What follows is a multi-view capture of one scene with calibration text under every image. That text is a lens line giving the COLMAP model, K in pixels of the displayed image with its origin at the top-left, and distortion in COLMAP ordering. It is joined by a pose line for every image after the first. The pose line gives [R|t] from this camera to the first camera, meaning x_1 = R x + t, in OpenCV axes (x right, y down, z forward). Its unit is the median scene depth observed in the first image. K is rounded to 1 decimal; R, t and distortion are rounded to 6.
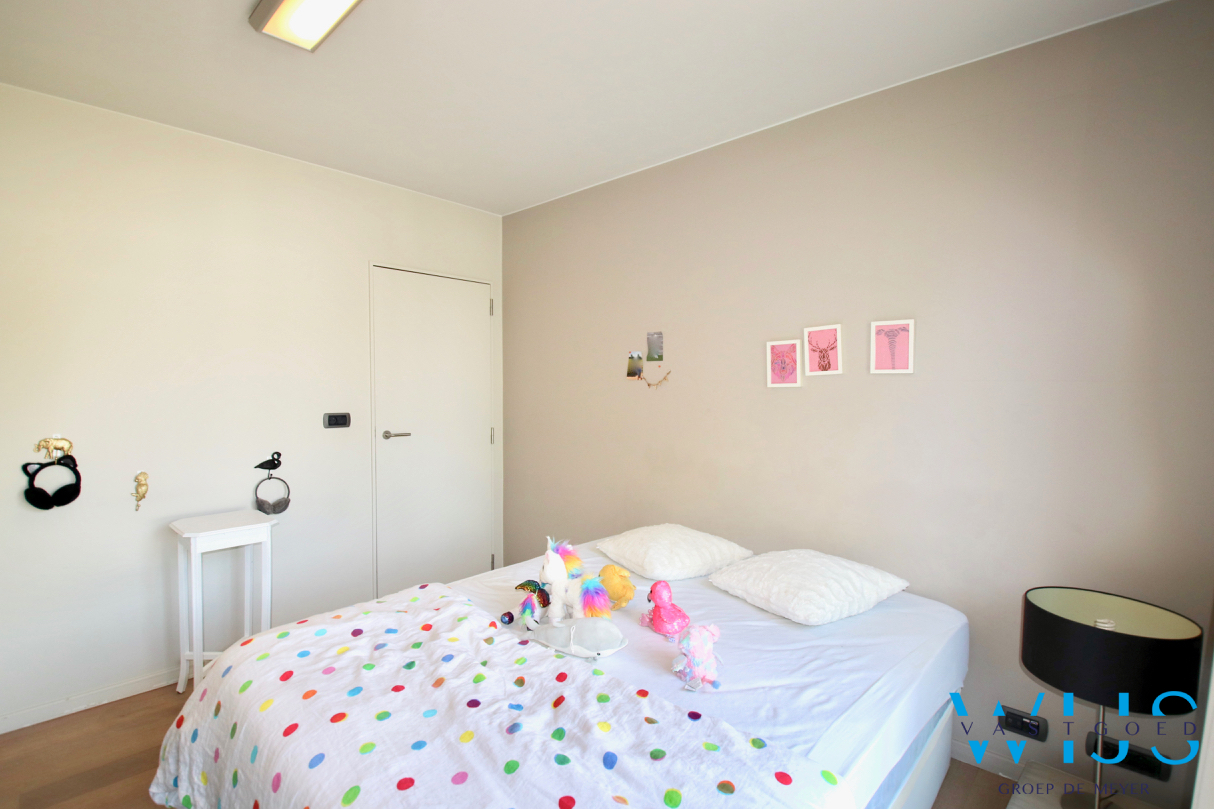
lens RADIAL K [[578.2, 0, 599.4], [0, 578.2, 400.6], [0, 0, 1]] dist [-0.002176, -0.002328]
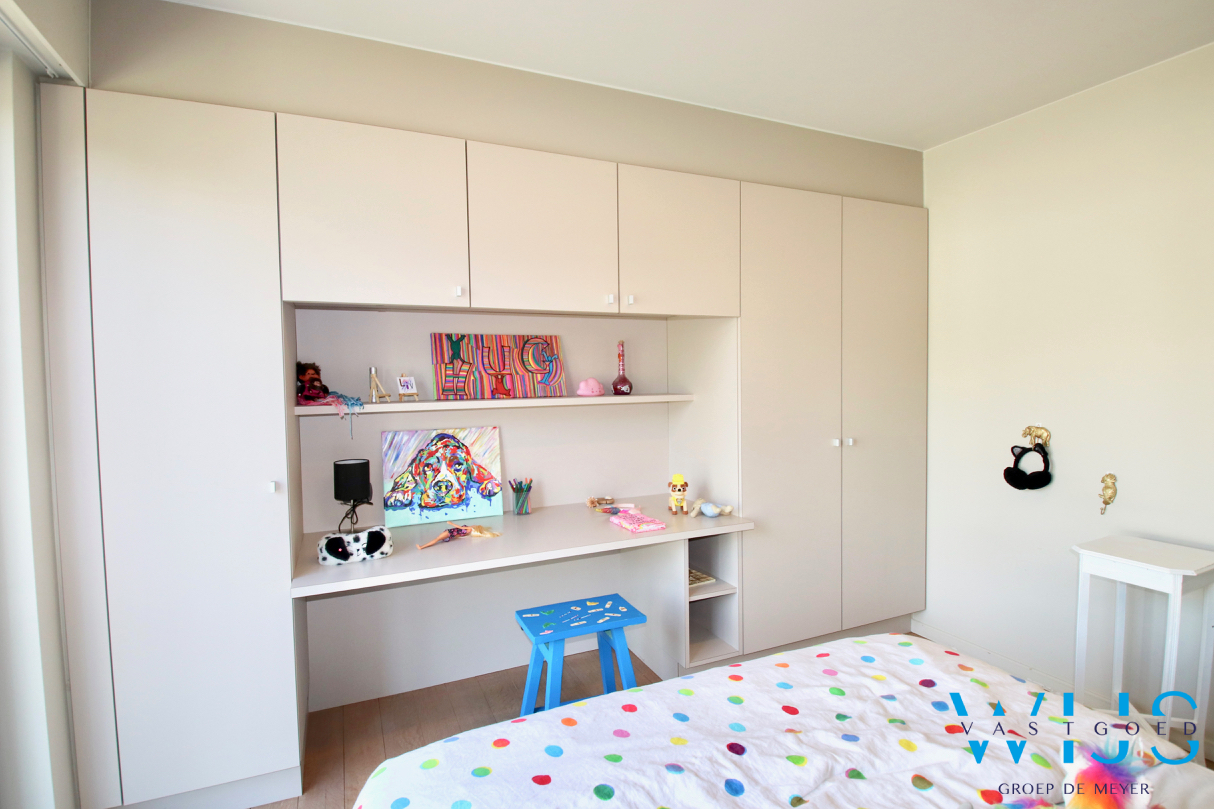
lens RADIAL K [[578.2, 0, 599.9], [0, 578.2, 400.9], [0, 0, 1]] dist [-0.002176, -0.002328]
pose [[-0.367731, 0.048340, -0.928675, 0.430444], [-0.017200, 0.998124, 0.058766, -0.039096], [0.929773, 0.037583, -0.366209, 0.721501]]
